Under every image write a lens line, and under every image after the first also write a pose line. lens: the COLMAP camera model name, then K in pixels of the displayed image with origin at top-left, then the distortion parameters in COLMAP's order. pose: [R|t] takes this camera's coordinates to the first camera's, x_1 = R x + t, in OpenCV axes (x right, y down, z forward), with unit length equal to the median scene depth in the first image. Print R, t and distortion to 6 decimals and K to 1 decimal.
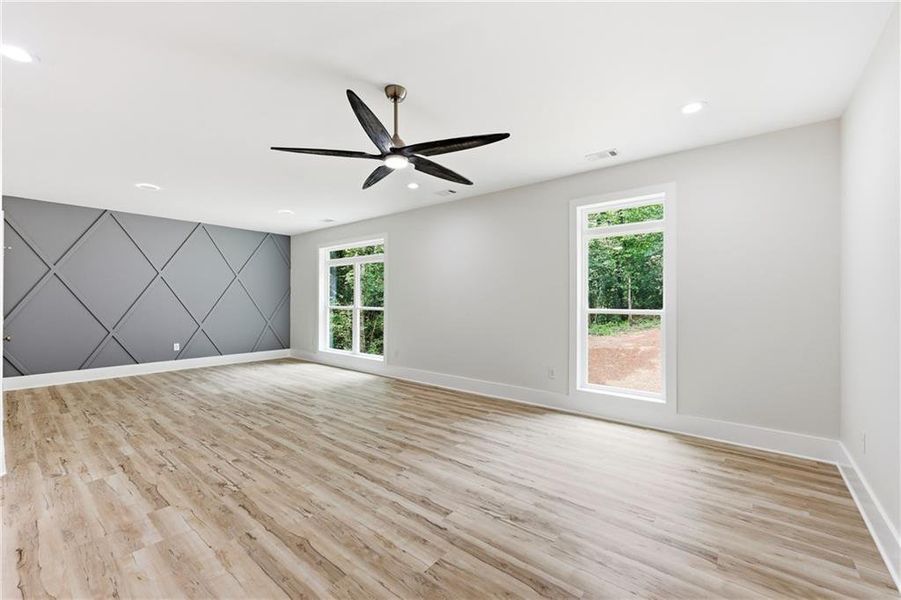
lens RADIAL K [[370.5, 0, 450.2], [0, 370.5, 301.1], [0, 0, 1]] dist [0.002963, 0.000481]
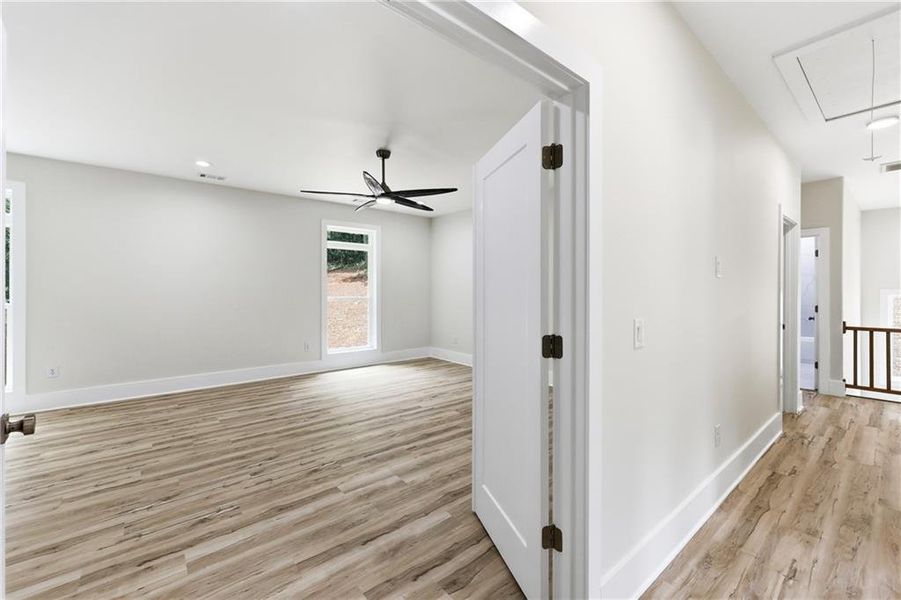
lens RADIAL K [[370.5, 0, 449.1], [0, 370.5, 292.7], [0, 0, 1]] dist [0.002963, 0.000481]
pose [[0.191711, -0.004524, 0.981441, -1.320075], [0.001980, 0.999989, 0.004223, -0.001763], [-0.981449, 0.001134, 0.191718, 0.373084]]
